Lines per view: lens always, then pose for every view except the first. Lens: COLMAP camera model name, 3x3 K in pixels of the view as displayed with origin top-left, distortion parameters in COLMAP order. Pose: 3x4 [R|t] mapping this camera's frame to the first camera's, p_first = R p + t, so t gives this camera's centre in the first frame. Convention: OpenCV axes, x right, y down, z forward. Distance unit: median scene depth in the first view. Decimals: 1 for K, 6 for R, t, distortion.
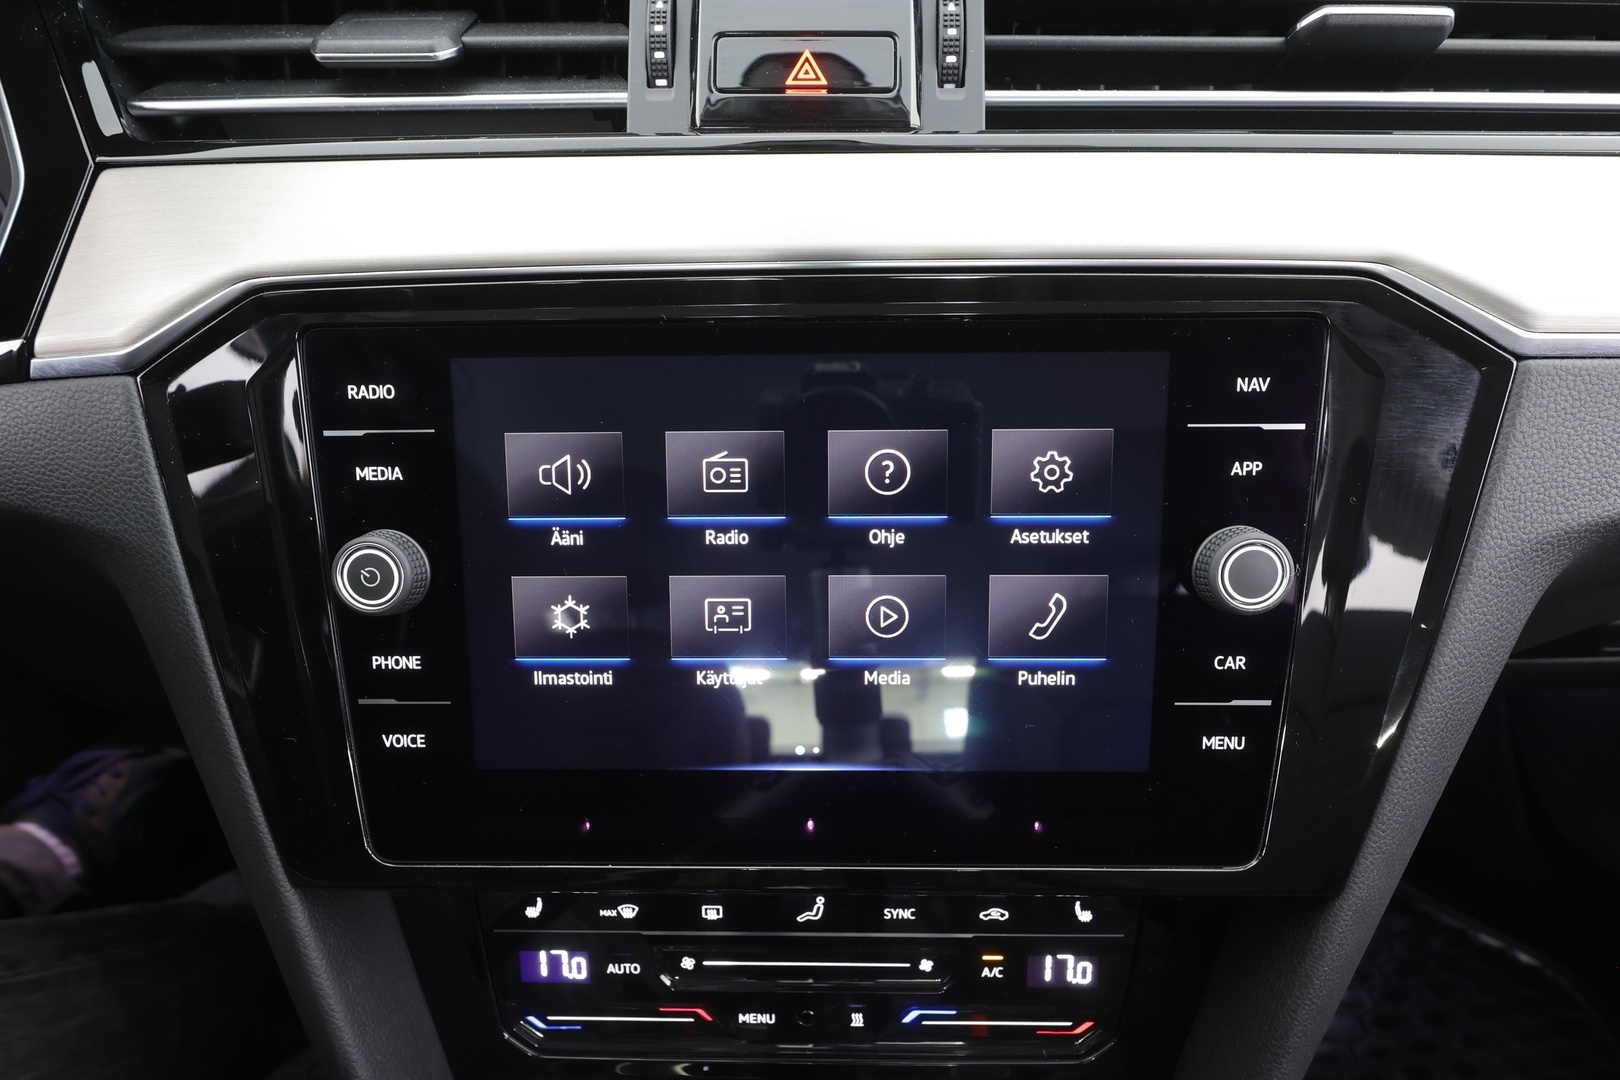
lens RADIAL K [[810.5, 0, 811.3], [0, 810.5, 541.3], [0, 0, 1]] dist [0.001785, 0.003616]
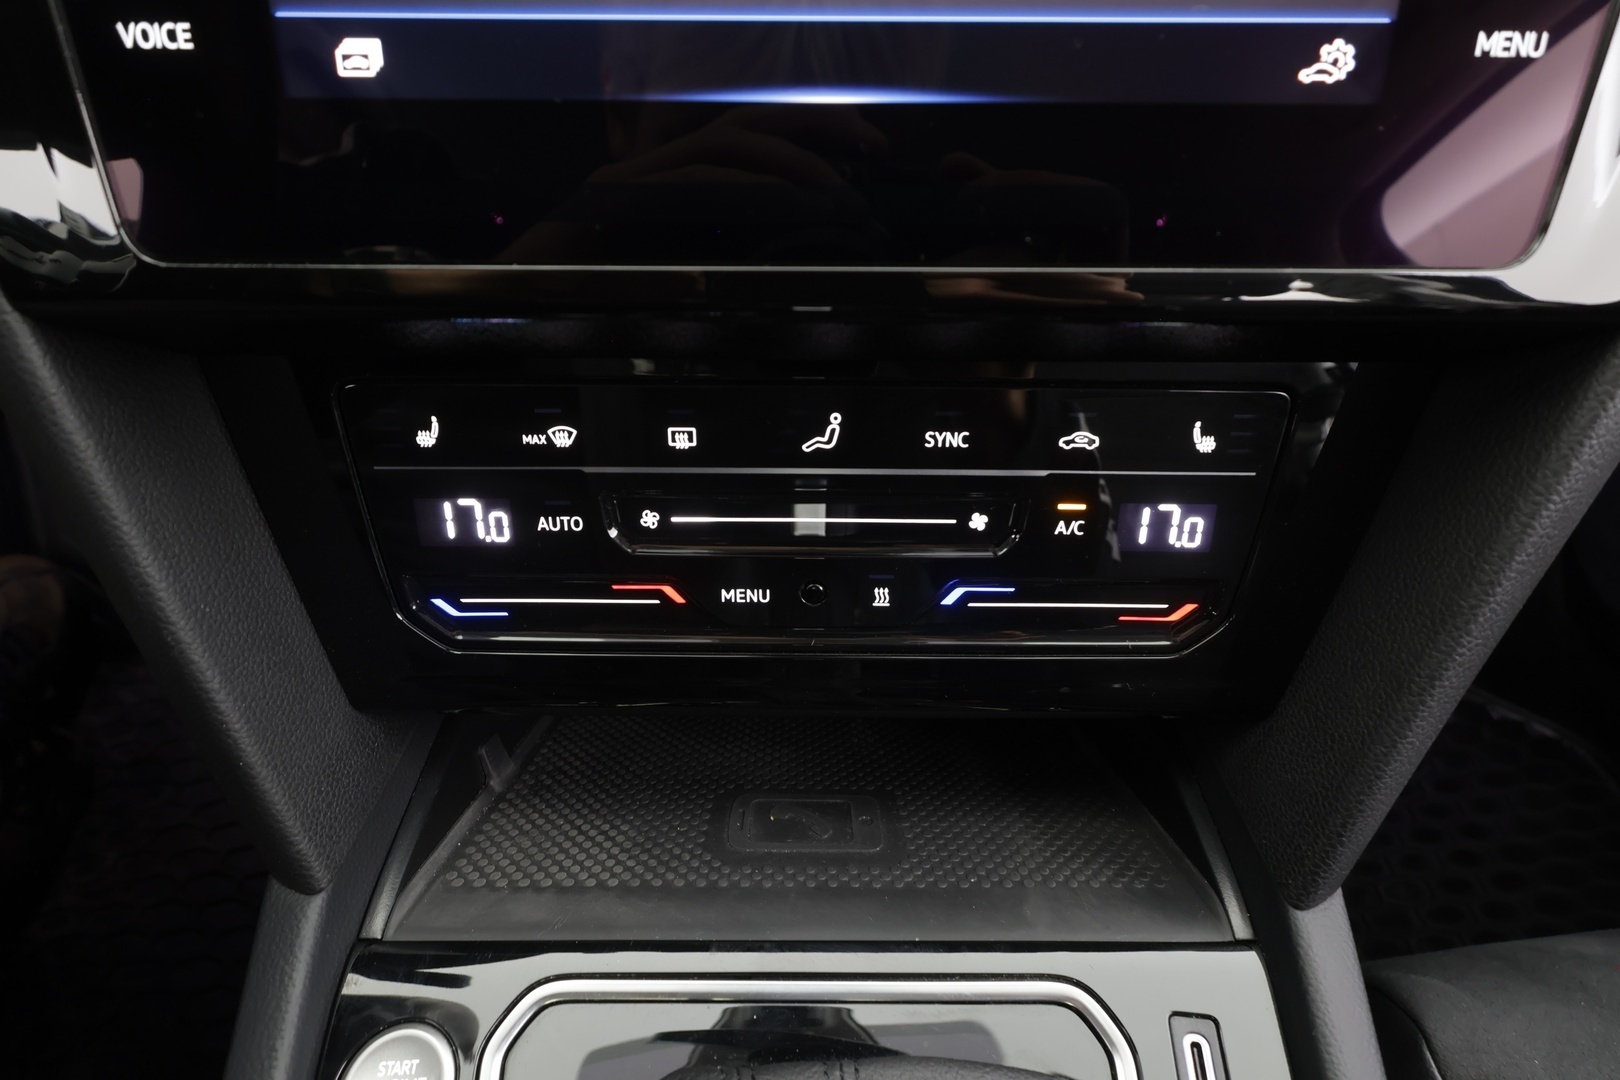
lens RADIAL K [[810.5, 0, 813.2], [0, 810.5, 536.9], [0, 0, 1]] dist [0.001785, 0.003616]
pose [[0.999705, 0.008612, 0.022708, -0.023278], [-0.011928, 0.988589, 0.150164, 0.437780], [-0.021156, -0.150391, 0.988400, 0.288158]]
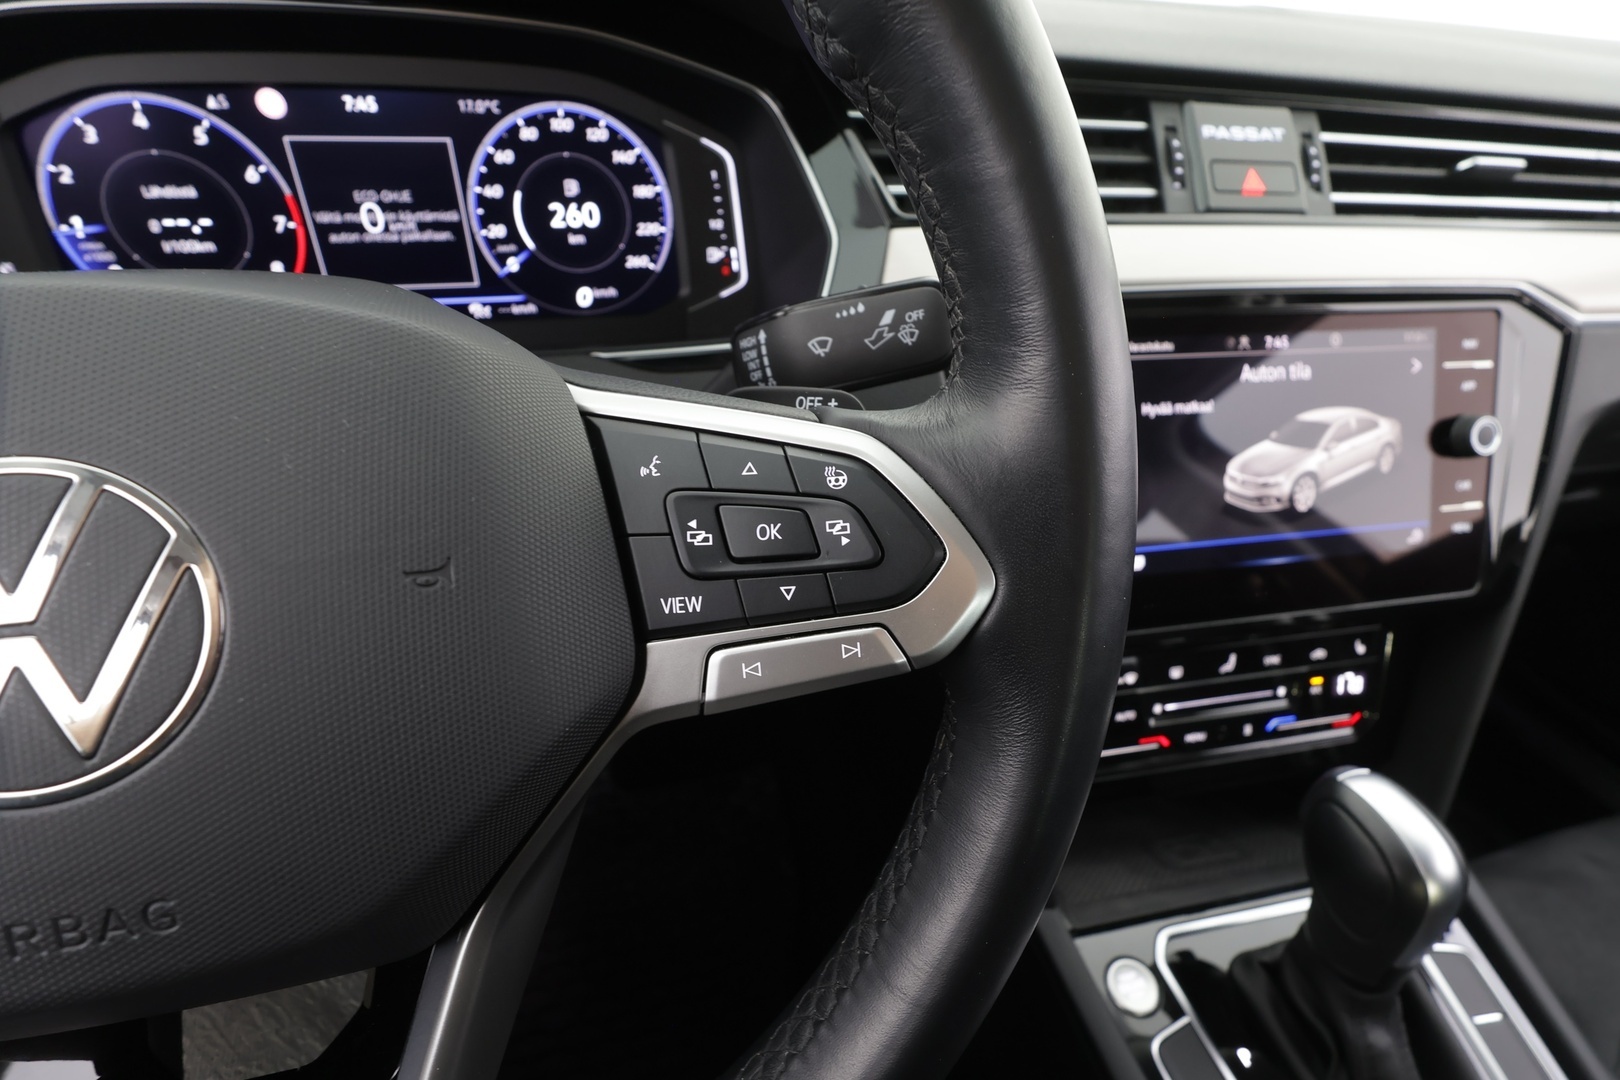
lens RADIAL K [[731.9, 0, 813.5], [0, 731.9, 541.8], [0, 0, 1]] dist [-0.005637, 0.002523]
pose [[0.974469, -0.078986, 0.210168, -1.151483], [0.083268, 0.996460, -0.011592, 0.144206], [-0.208508, 0.028796, 0.977597, -0.325640]]
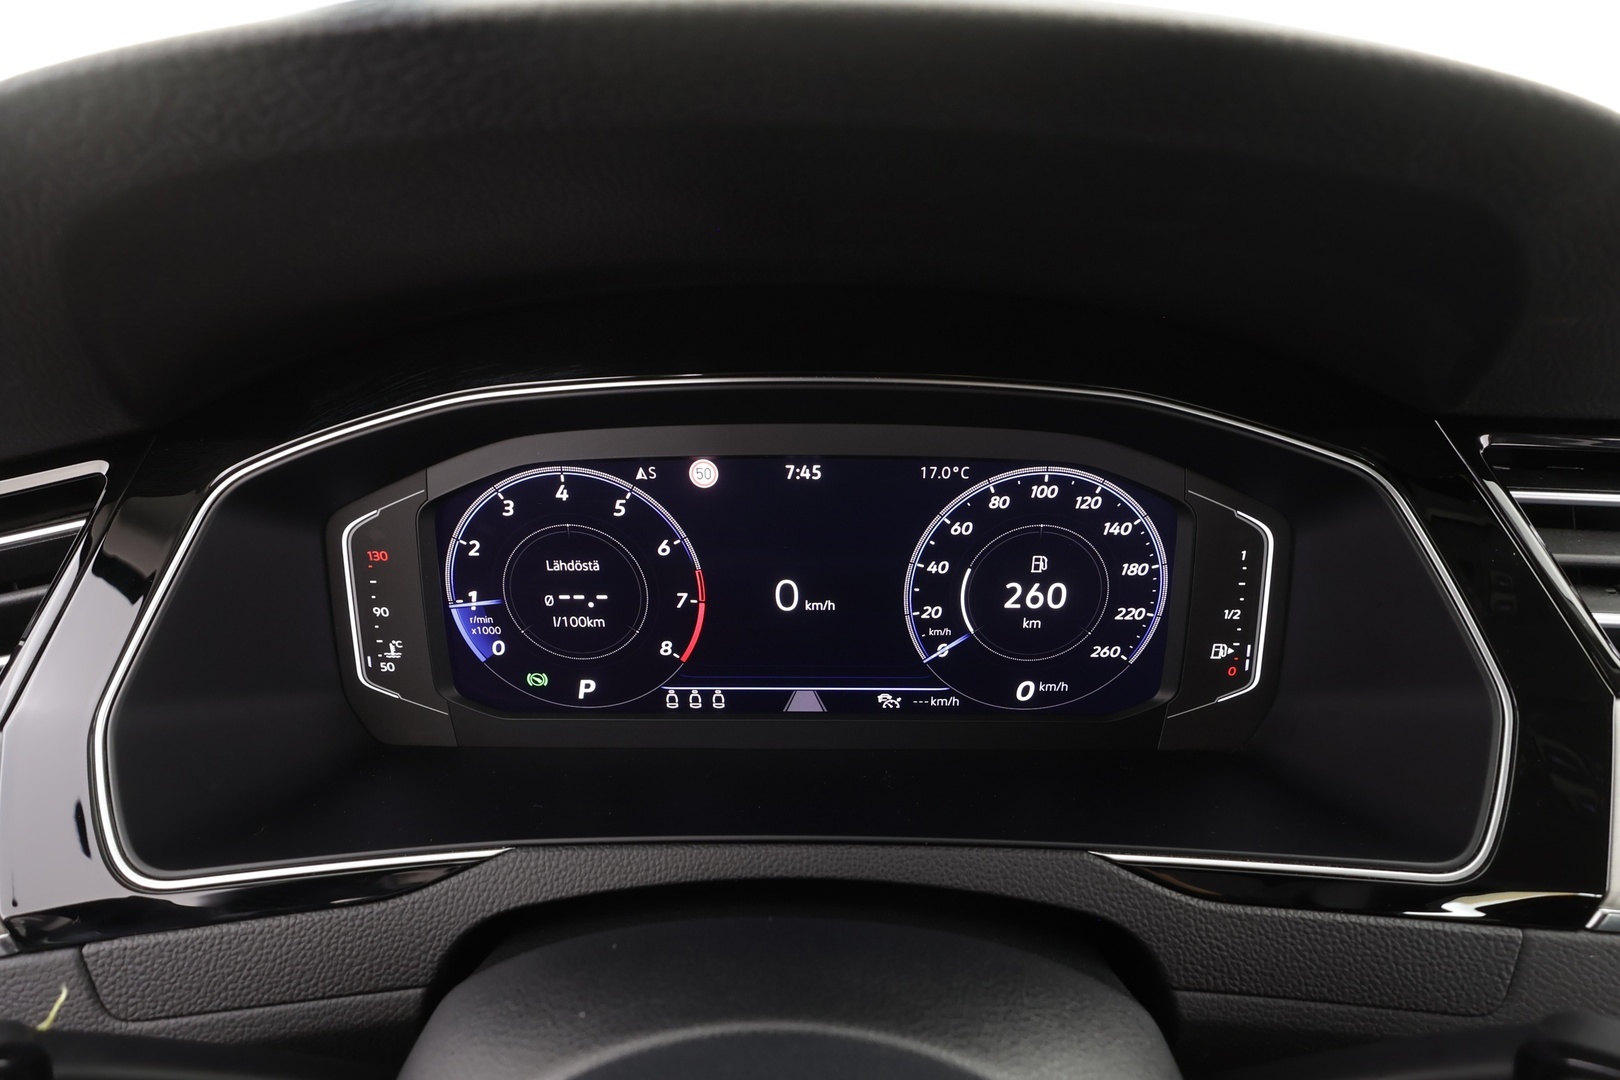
lens RADIAL K [[731.9, 0, 812.0], [0, 731.9, 557.3], [0, 0, 1]] dist [-0.005637, 0.002523]
pose [[0.999101, 0.029744, -0.030199, -1.520475], [-0.034621, 0.983686, -0.176529, -0.365607], [0.024455, 0.177416, 0.983832, 0.061652]]
